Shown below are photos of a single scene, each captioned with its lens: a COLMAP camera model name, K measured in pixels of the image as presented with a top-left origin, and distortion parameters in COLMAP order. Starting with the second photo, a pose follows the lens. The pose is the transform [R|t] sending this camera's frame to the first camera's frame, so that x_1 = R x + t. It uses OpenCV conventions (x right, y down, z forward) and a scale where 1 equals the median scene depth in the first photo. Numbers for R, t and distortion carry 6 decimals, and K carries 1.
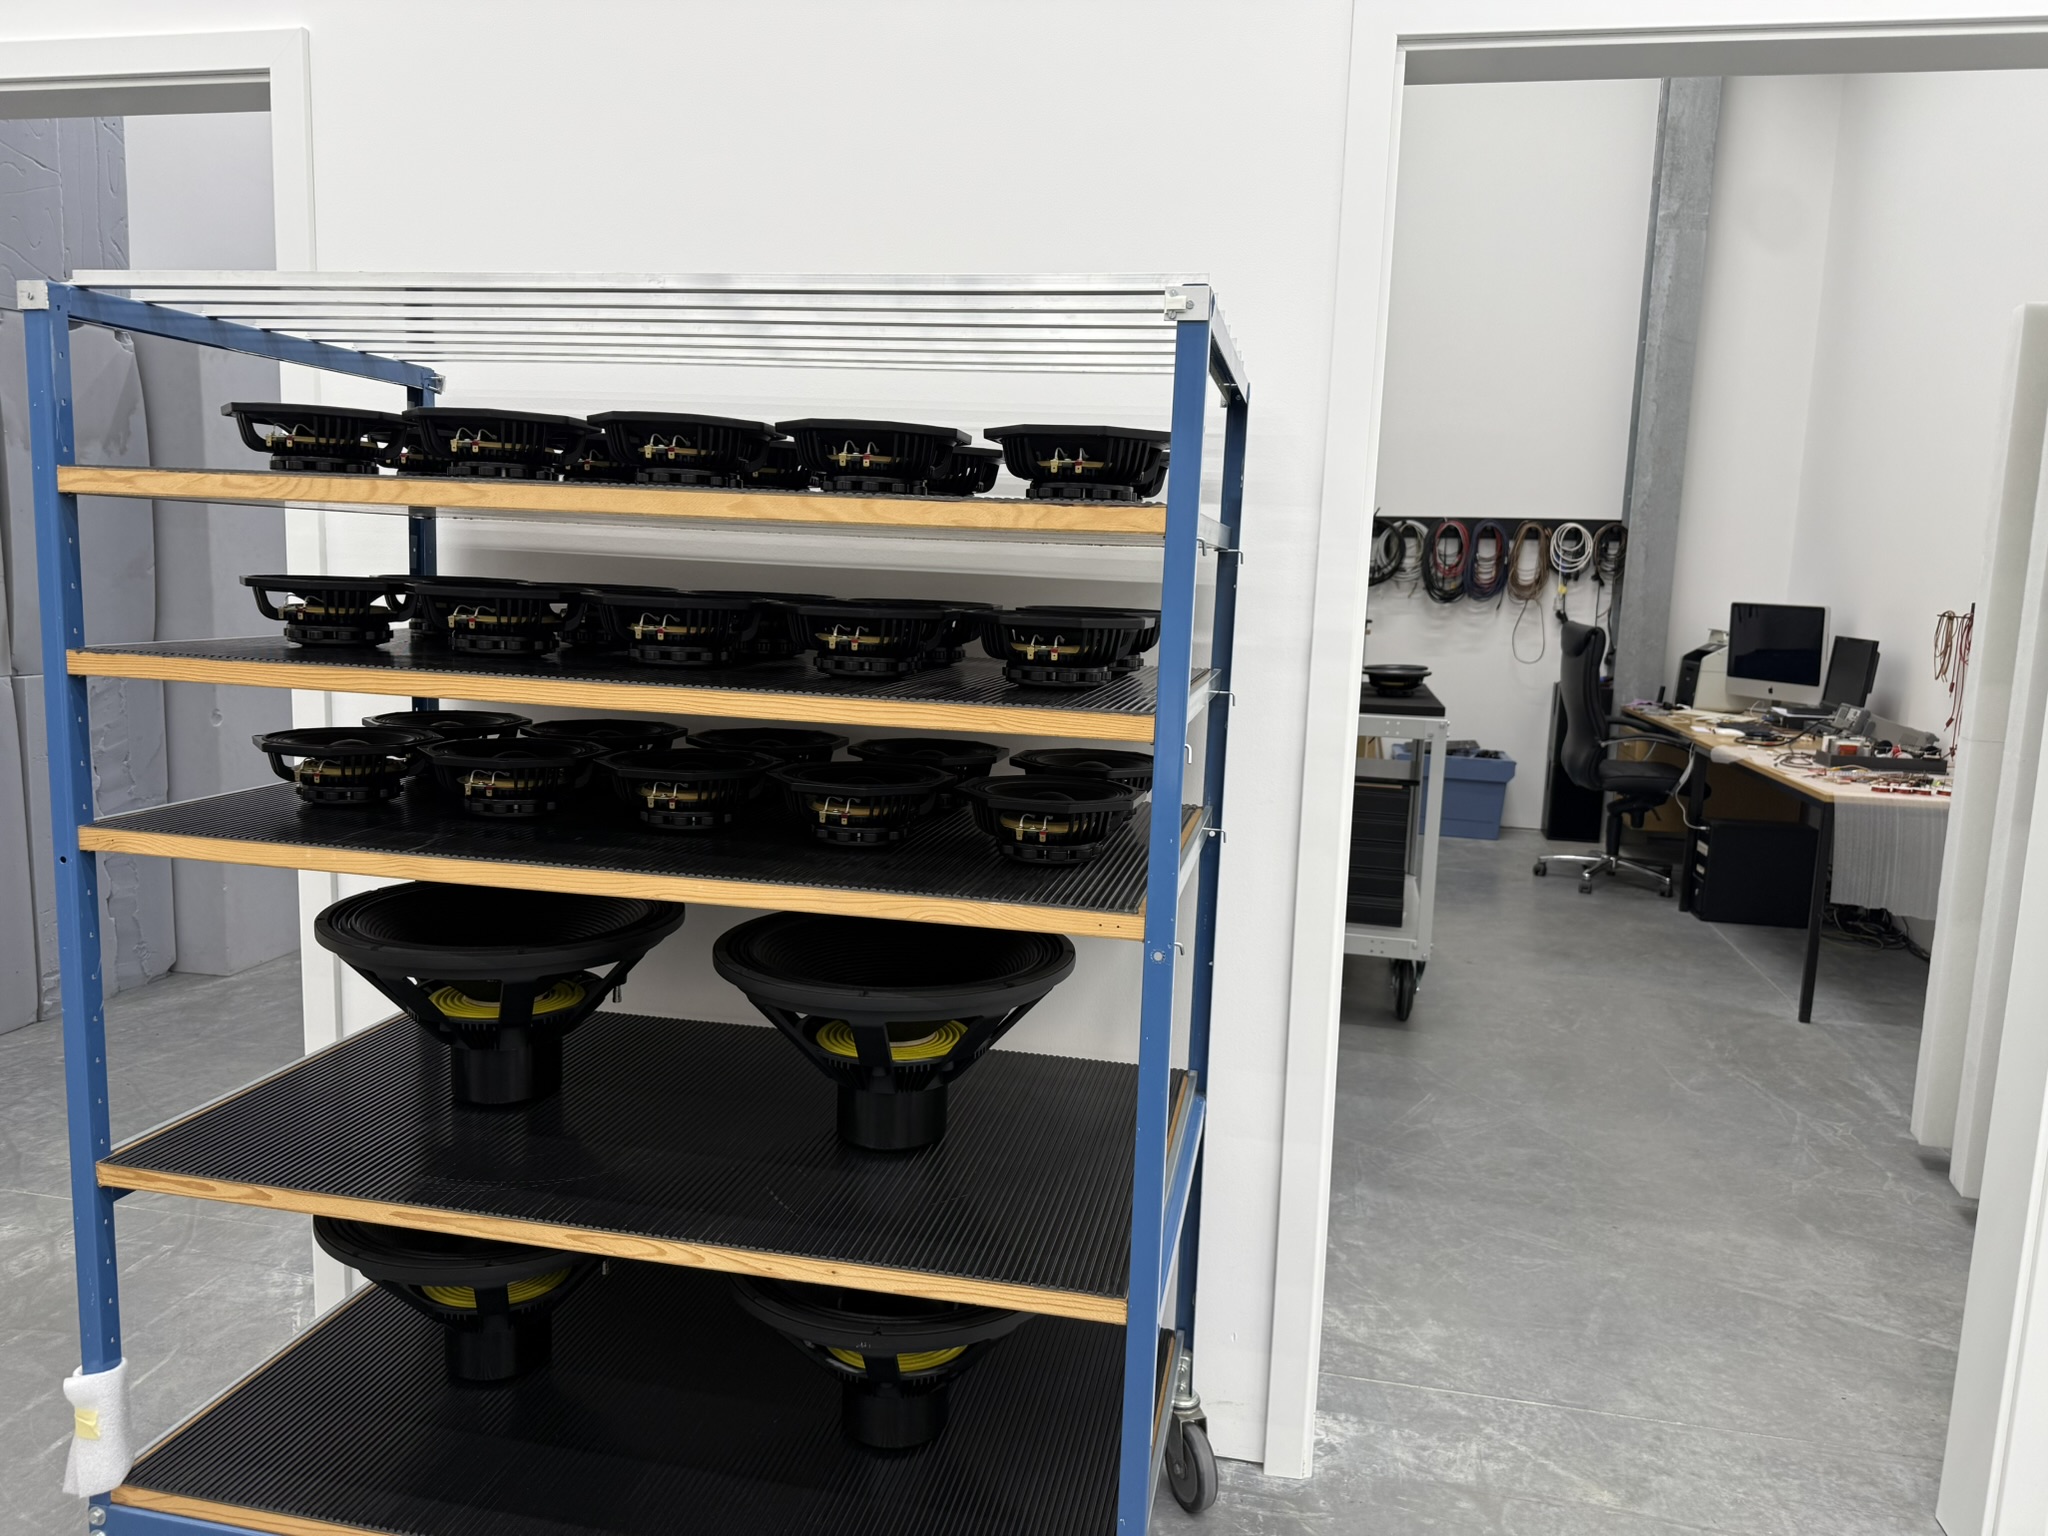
lens RADIAL K [[1433.2, 0, 1024.0], [0, 1433.2, 768.0], [0, 0, 1]] dist [0.156016, -0.255042]
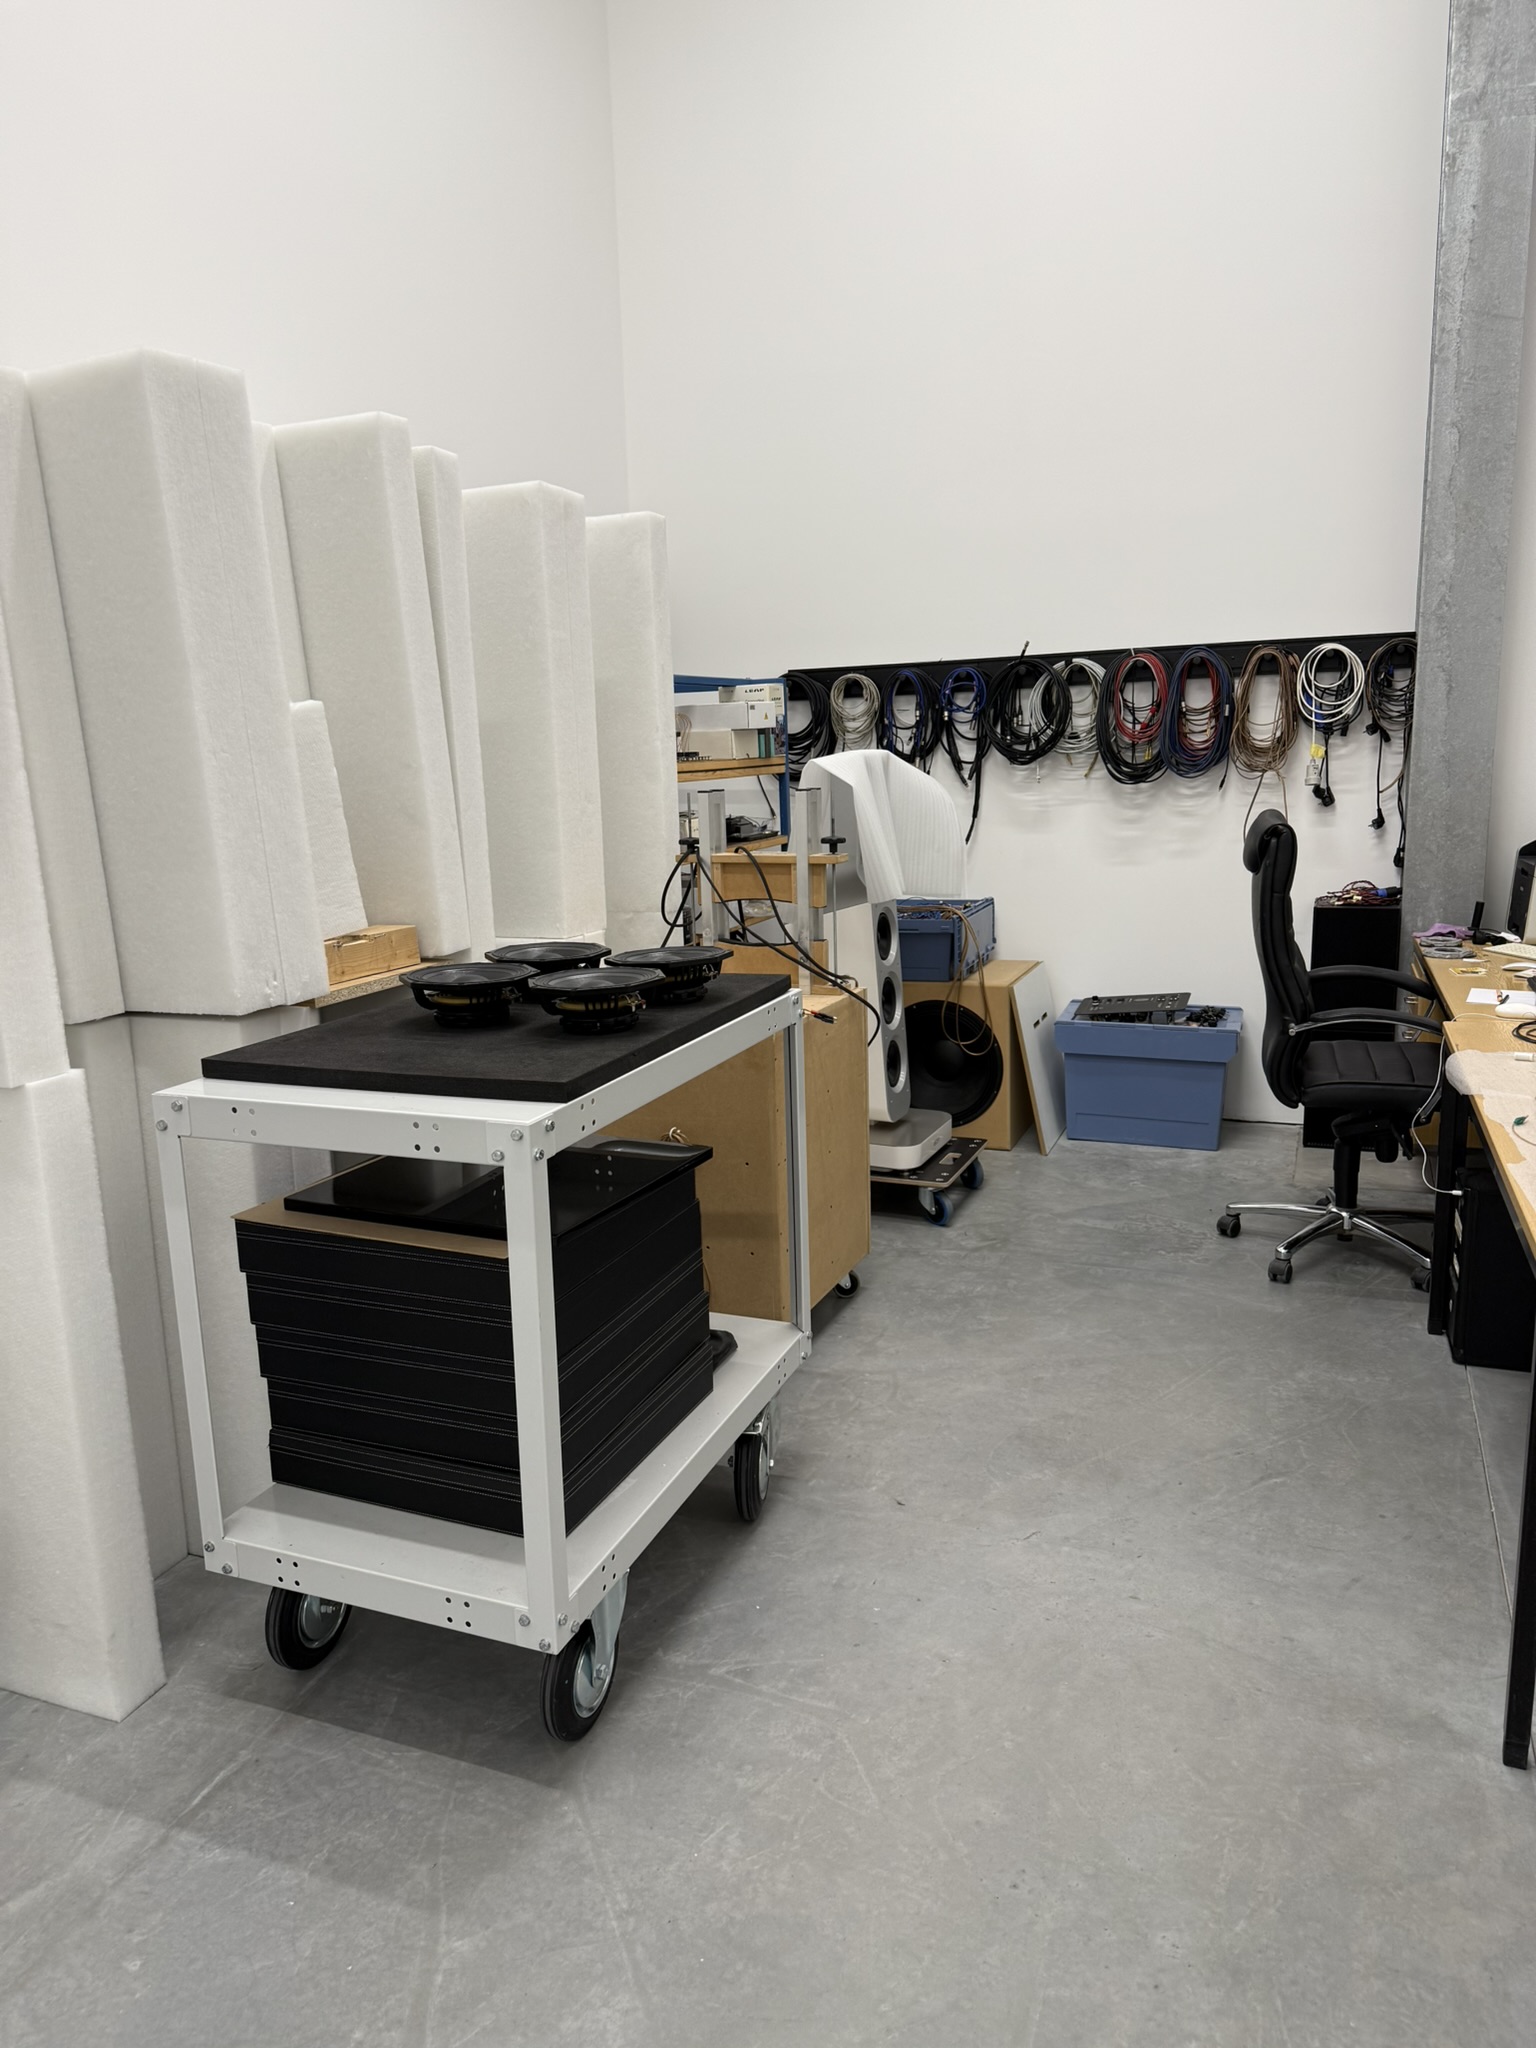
lens RADIAL K [[1416.6, 0, 768.0], [0, 1416.6, 1024.0], [0, 0, 1]] dist [0.040795, -0.034454]
pose [[0.980819, -0.030852, -0.192466, 0.249890], [0.041003, 0.997958, 0.048982, -0.044666], [0.190561, -0.055934, 0.980081, 0.345460]]
